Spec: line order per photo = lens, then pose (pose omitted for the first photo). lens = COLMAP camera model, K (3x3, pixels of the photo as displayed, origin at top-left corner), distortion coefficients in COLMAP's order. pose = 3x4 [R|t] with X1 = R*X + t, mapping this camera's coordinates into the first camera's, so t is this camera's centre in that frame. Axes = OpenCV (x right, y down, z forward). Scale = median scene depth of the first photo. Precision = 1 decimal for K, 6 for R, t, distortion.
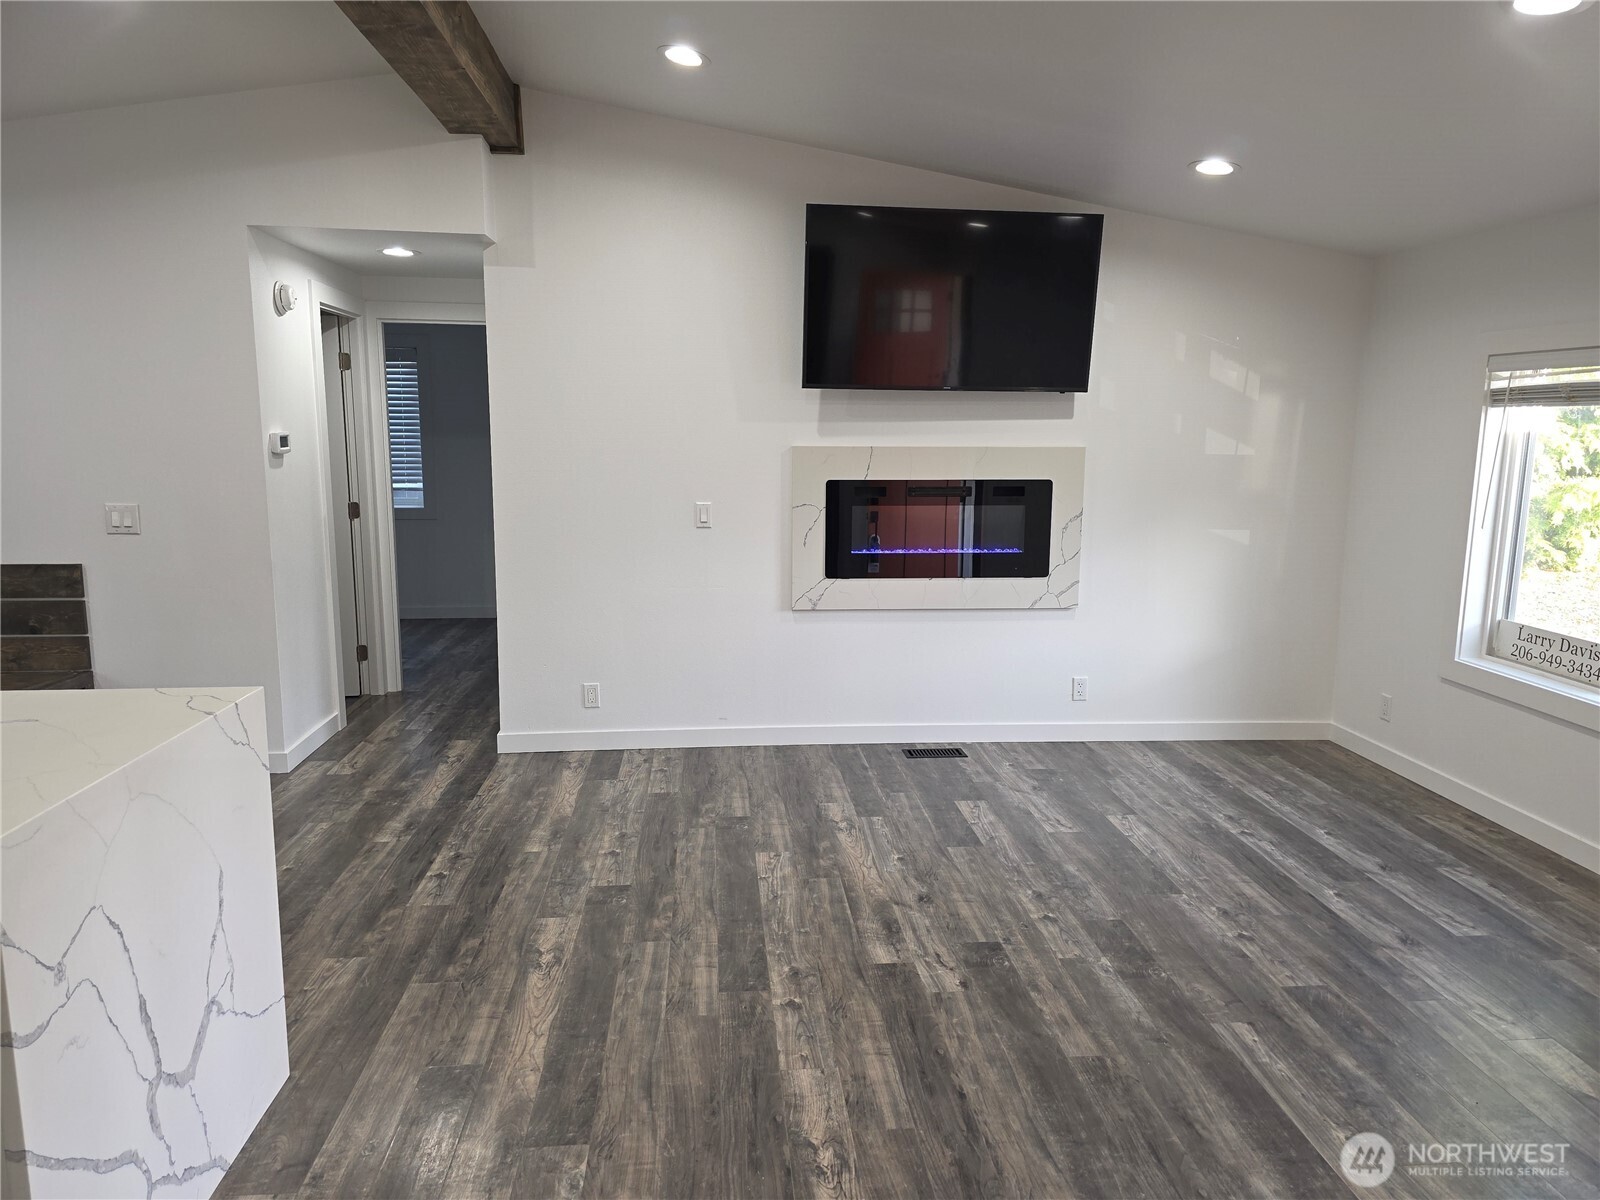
lens RADIAL K [[1075.5, 0, 805.3], [0, 1075.5, 589.9], [0, 0, 1]] dist [0.069919, -0.071275]
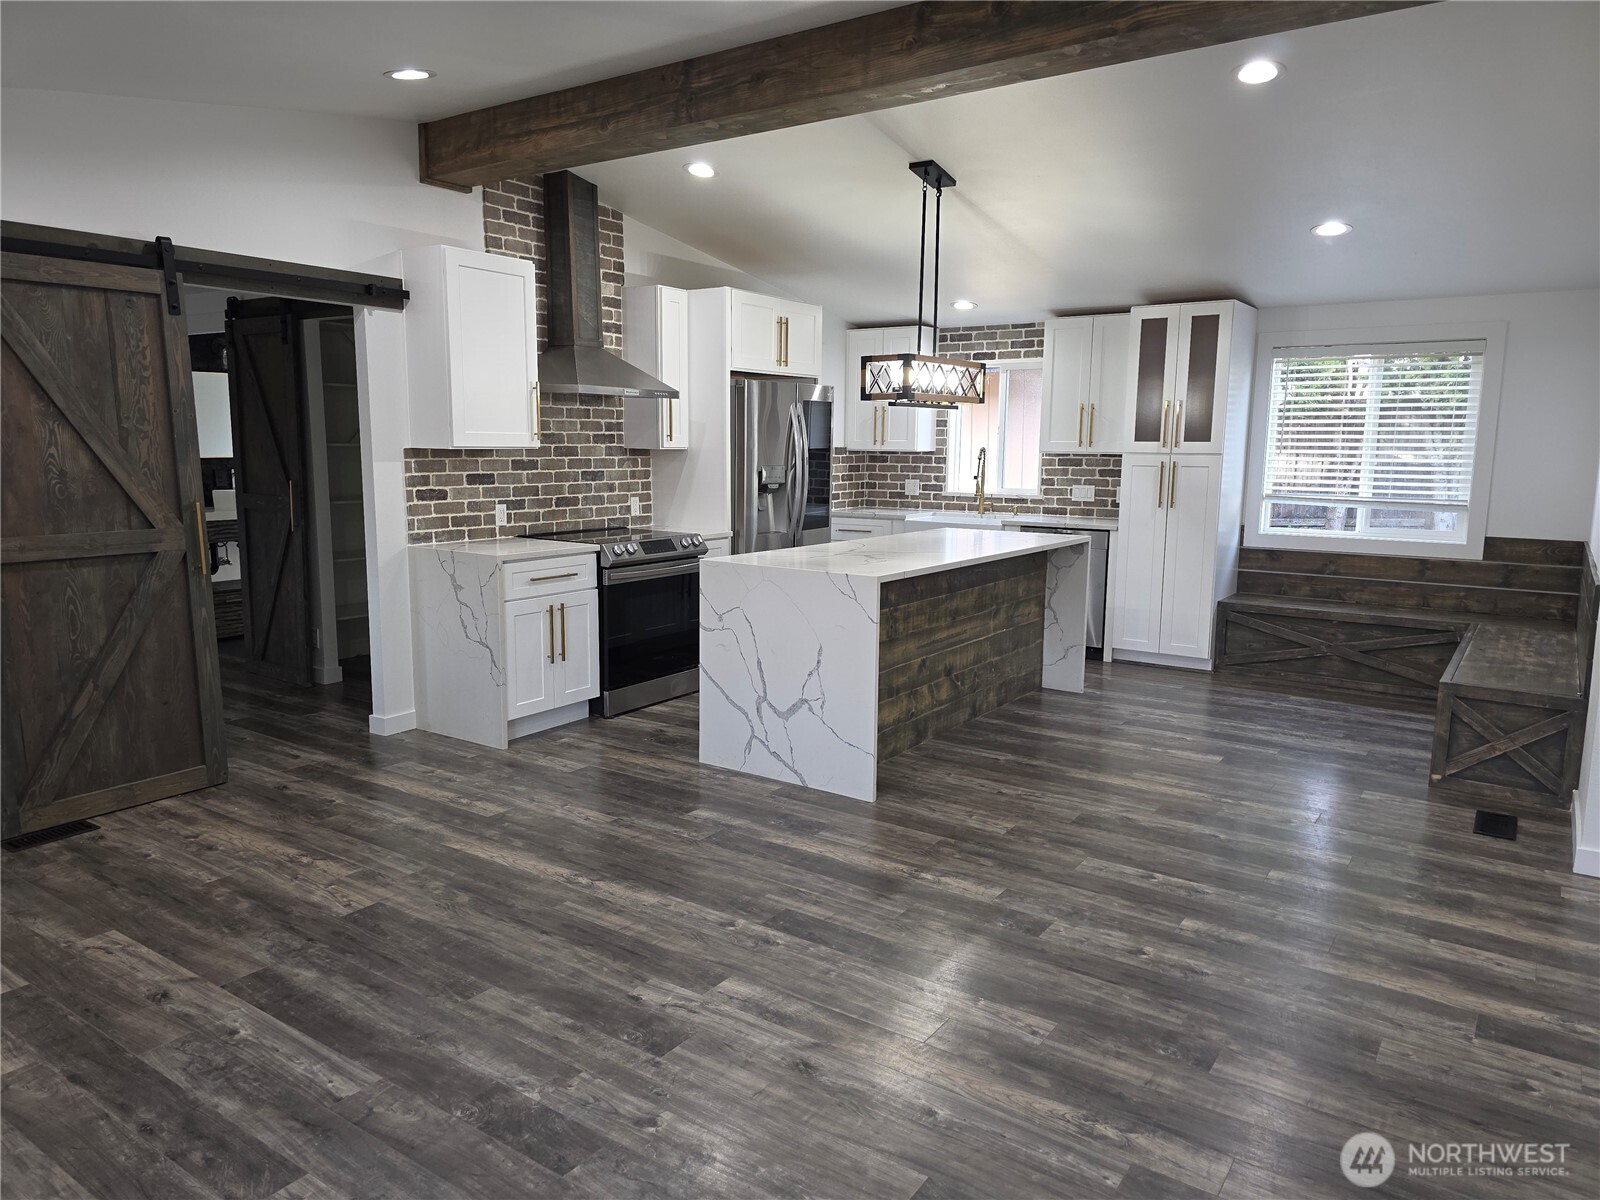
lens RADIAL K [[1075.5, 0, 797.7], [0, 1075.5, 613.8], [0, 0, 1]] dist [0.069919, -0.071275]
pose [[-0.645922, 0.109534, -0.755505, 0.703888], [-0.127088, 0.960415, 0.247896, -0.206534], [0.752751, 0.256137, -0.606432, 1.525175]]
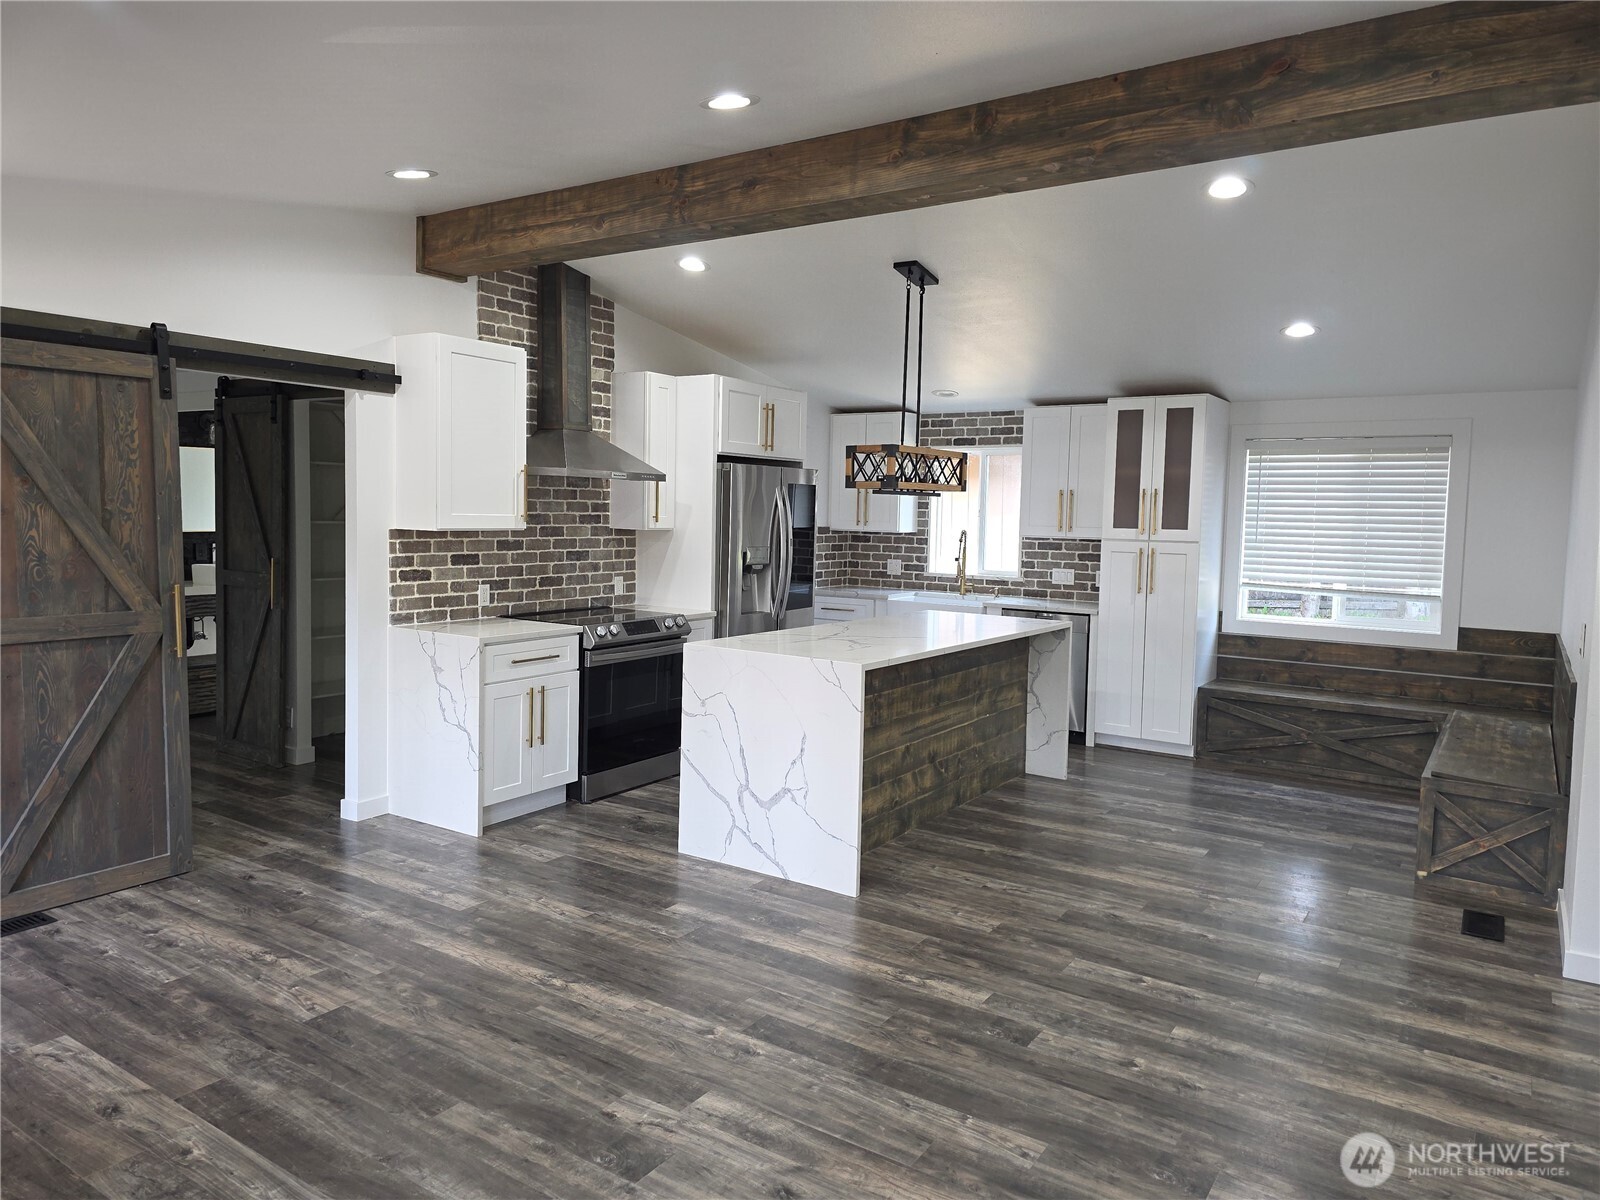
lens RADIAL K [[1075.5, 0, 799.2], [0, 1075.5, 593.7], [0, 0, 1]] dist [0.069919, -0.071275]
pose [[-0.631335, 0.039559, -0.774501, 0.704737], [-0.142122, 0.975882, 0.165696, -0.229502], [0.762376, 0.214683, -0.610487, 1.513725]]
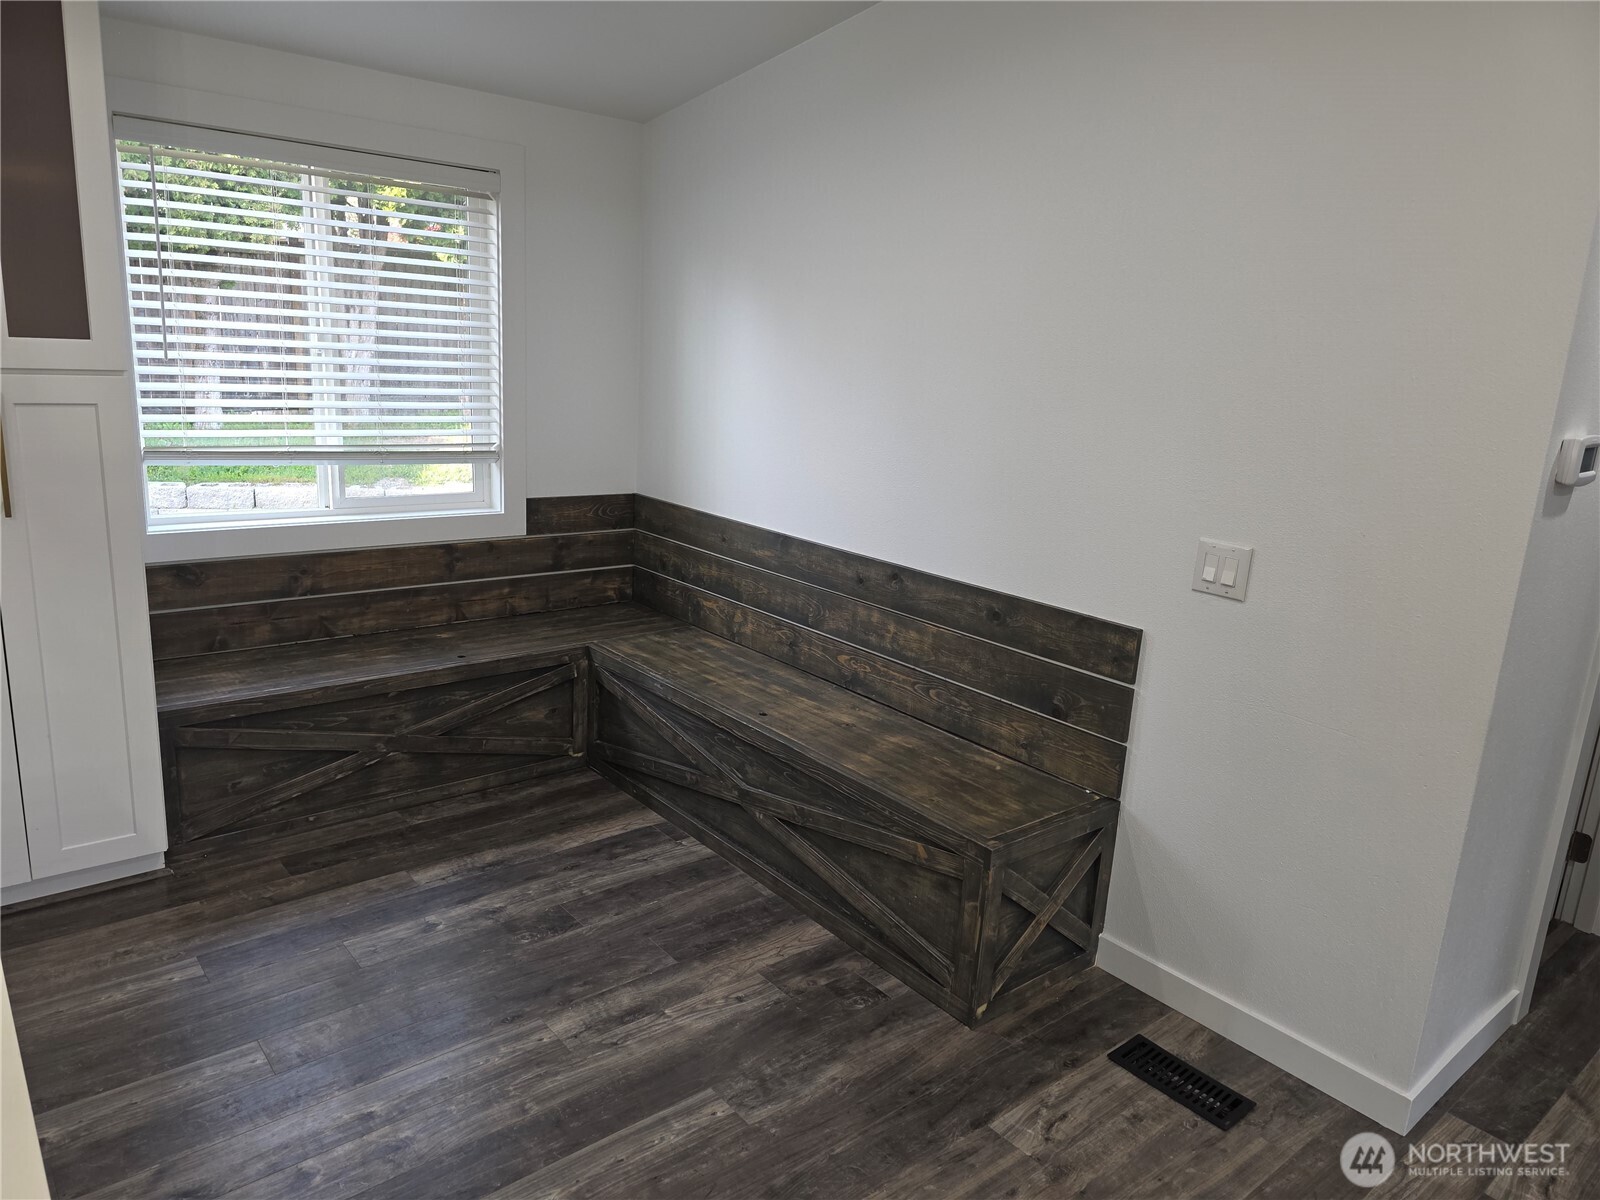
lens RADIAL K [[1075.5, 0, 797.5], [0, 1075.5, 599.1], [0, 0, 1]] dist [0.069919, -0.071275]
pose [[0.562498, 0.223171, -0.796110, -0.439356], [-0.179136, 0.972906, 0.146162, -0.132988], [0.807160, 0.060396, 0.587236, 0.728097]]
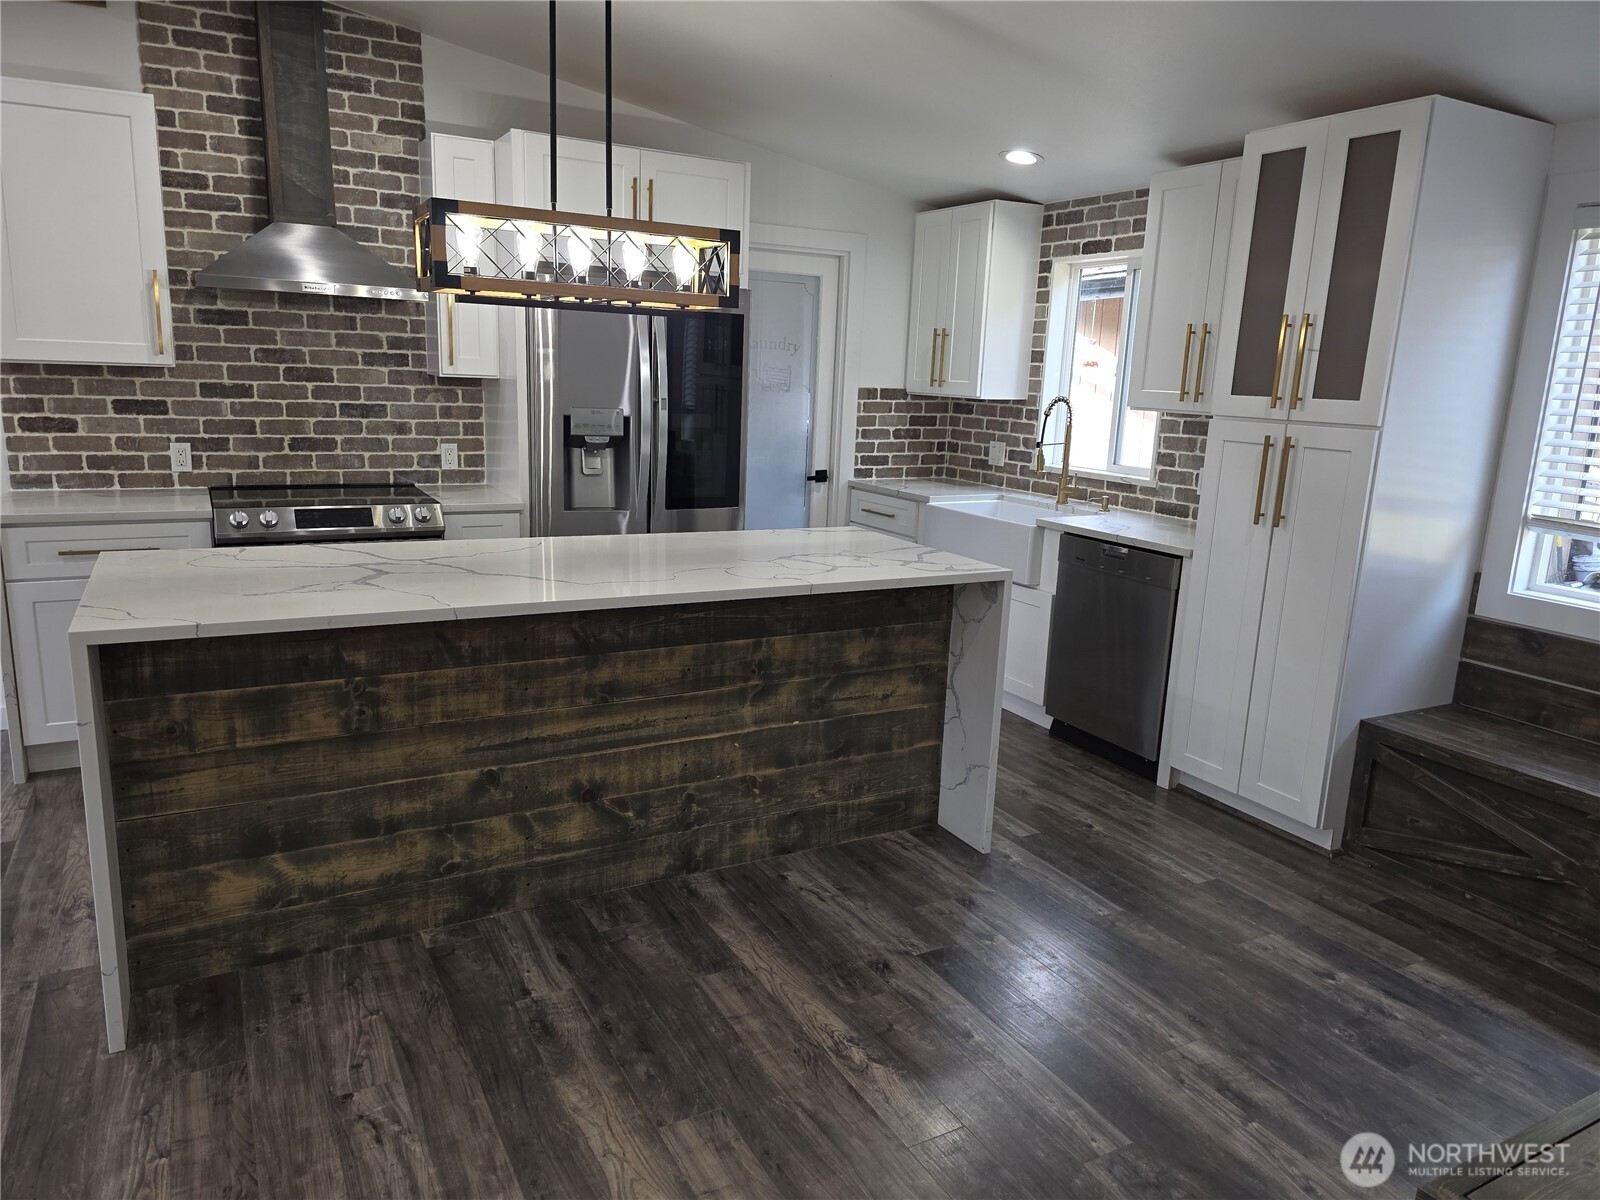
lens RADIAL K [[1075.5, 0, 790.5], [0, 1075.5, 608.3], [0, 0, 1]] dist [0.069919, -0.071275]
pose [[-0.920210, 0.043127, -0.389042, -0.529017], [-0.103547, 0.931682, 0.348204, -0.227775], [0.377480, 0.360705, -0.852878, 1.515158]]
